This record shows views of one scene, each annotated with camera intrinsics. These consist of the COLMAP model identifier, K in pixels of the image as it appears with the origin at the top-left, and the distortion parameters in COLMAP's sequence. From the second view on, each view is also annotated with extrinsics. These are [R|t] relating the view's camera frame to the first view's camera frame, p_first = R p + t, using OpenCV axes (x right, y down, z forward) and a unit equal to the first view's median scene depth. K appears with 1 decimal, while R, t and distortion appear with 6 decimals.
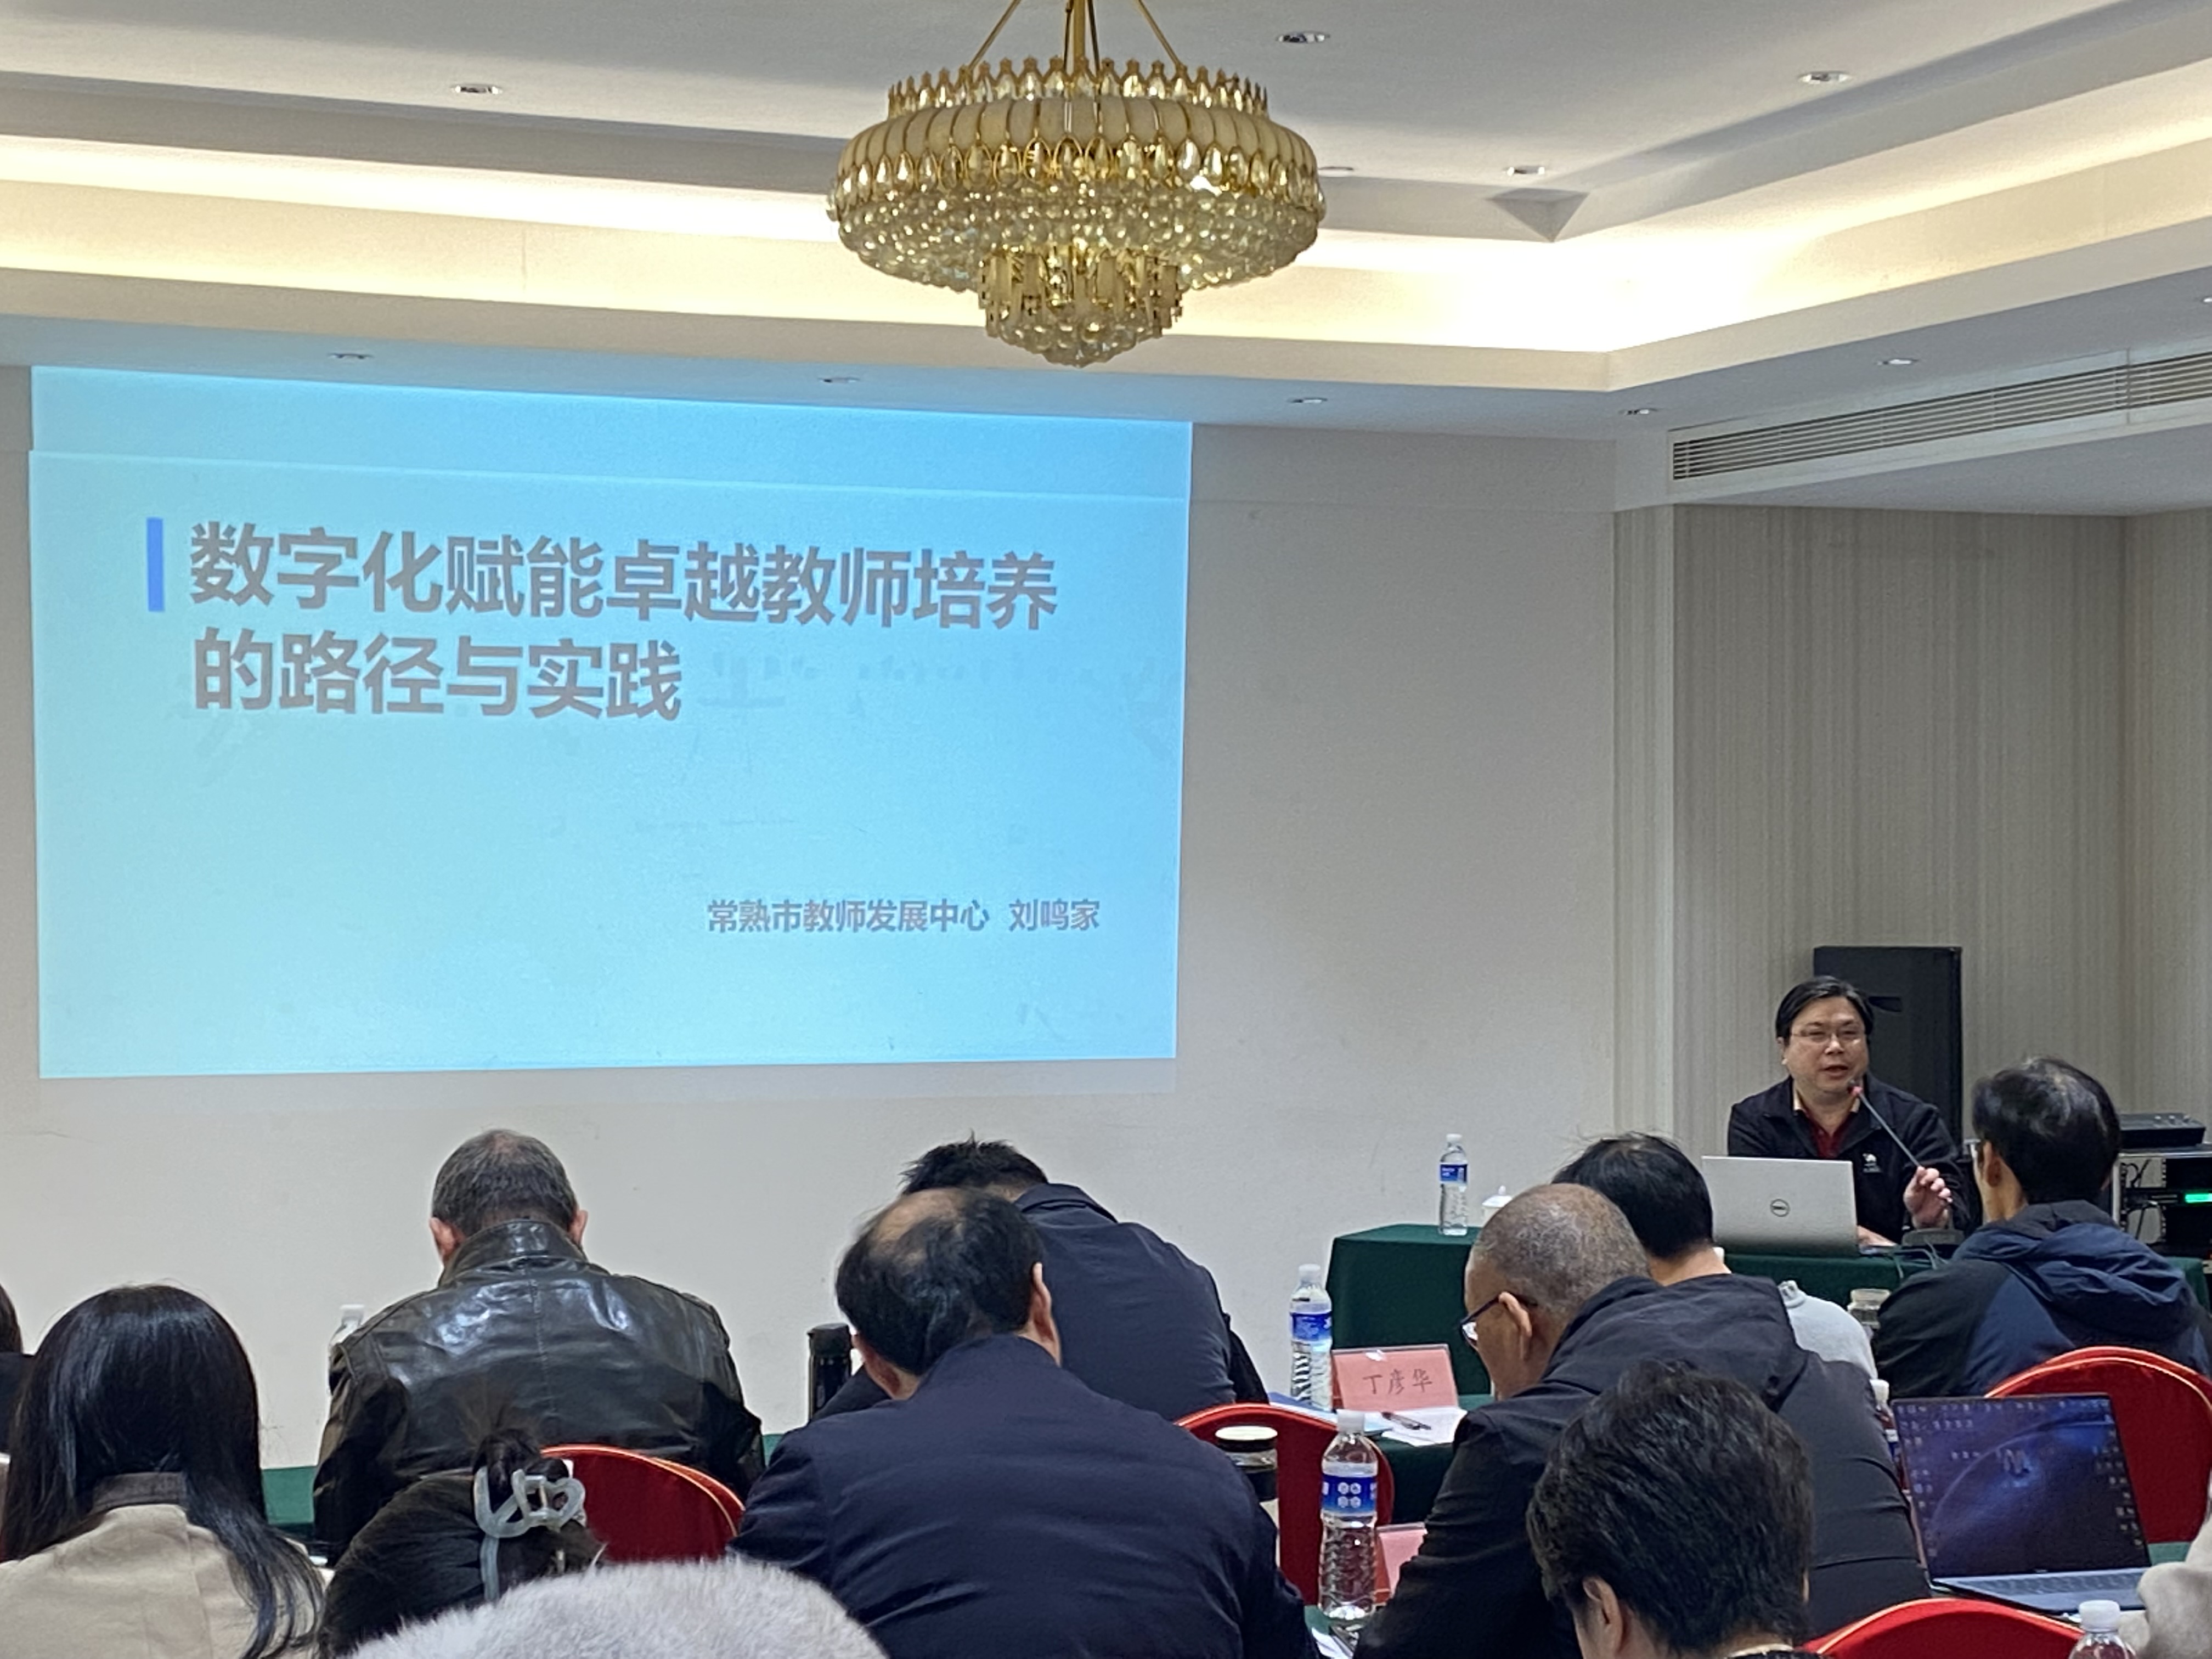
lens RADIAL K [[4279.8, 0, 1105.2], [0, 4279.8, 828.6], [0, 0, 1]] dist [-0.093496, 0.000000]
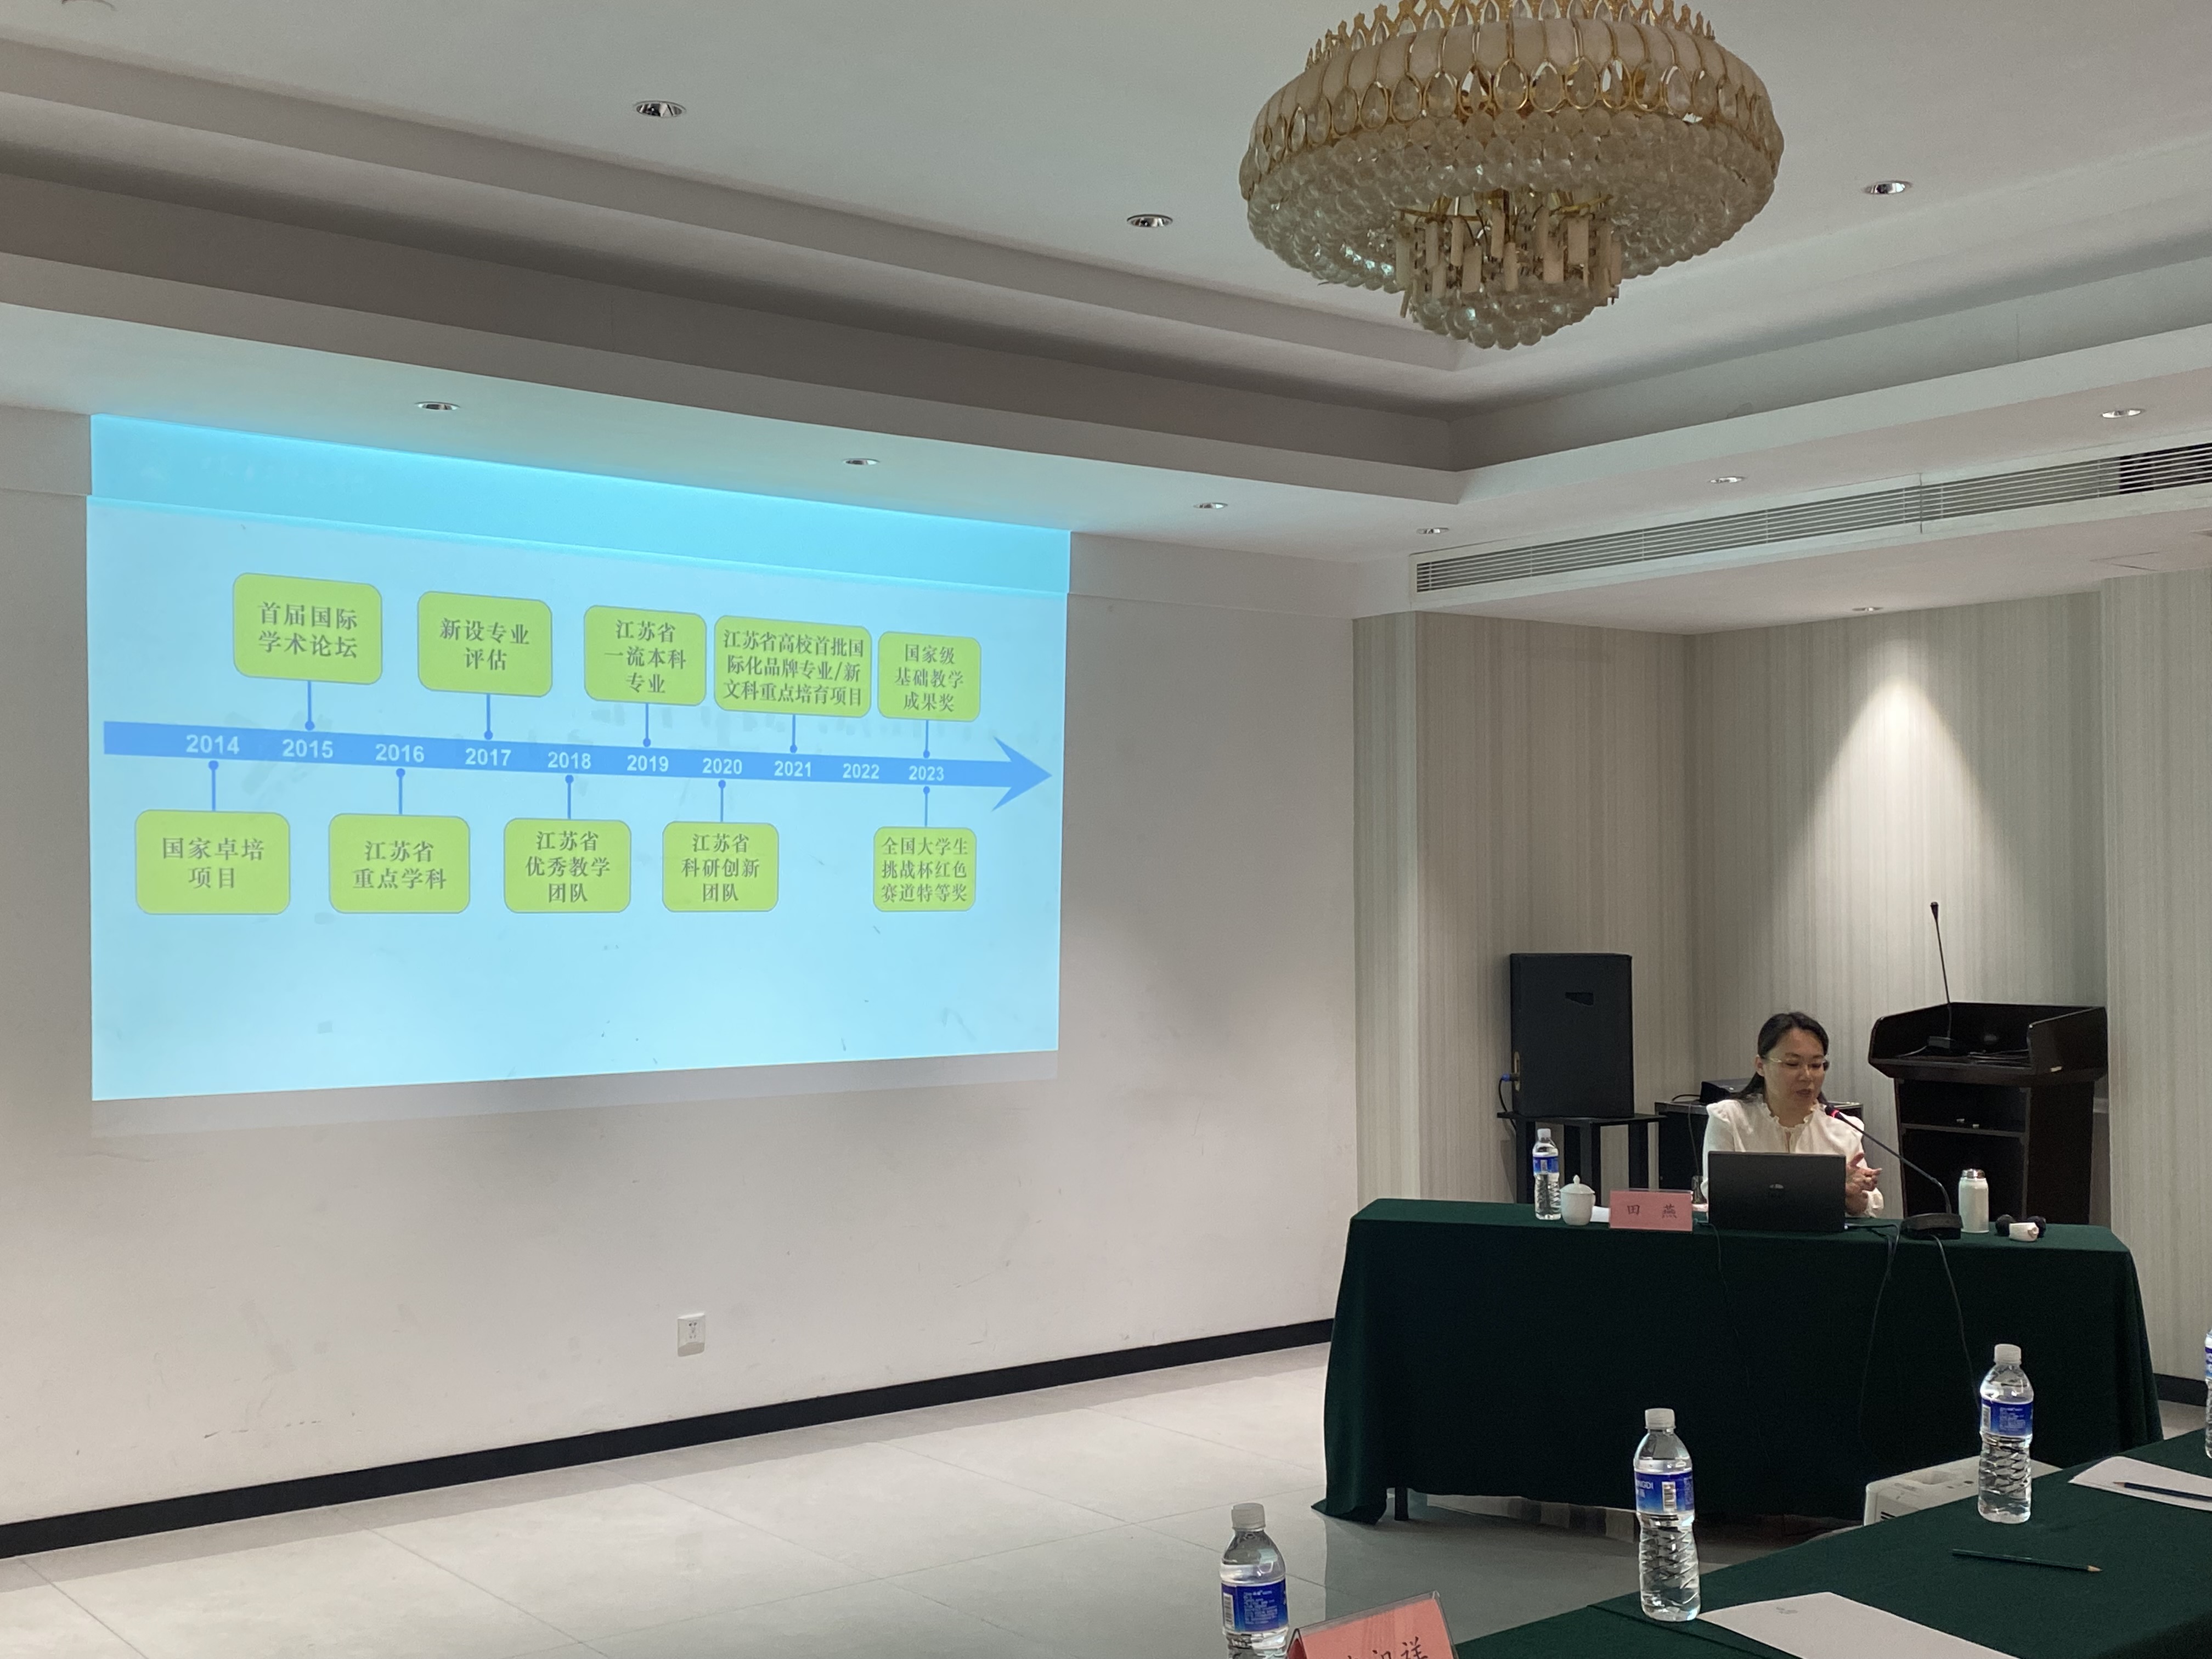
lens RADIAL K [[2370.2, 0, 1104.7], [0, 2370.2, 837.9], [0, 0, 1]] dist [0.008458, 0.000000]
pose [[0.965210, 0.004530, 0.261435, -0.145223], [0.000204, 0.999837, -0.018079, 0.005278], [-0.261474, 0.017503, 0.965052, 0.339243]]
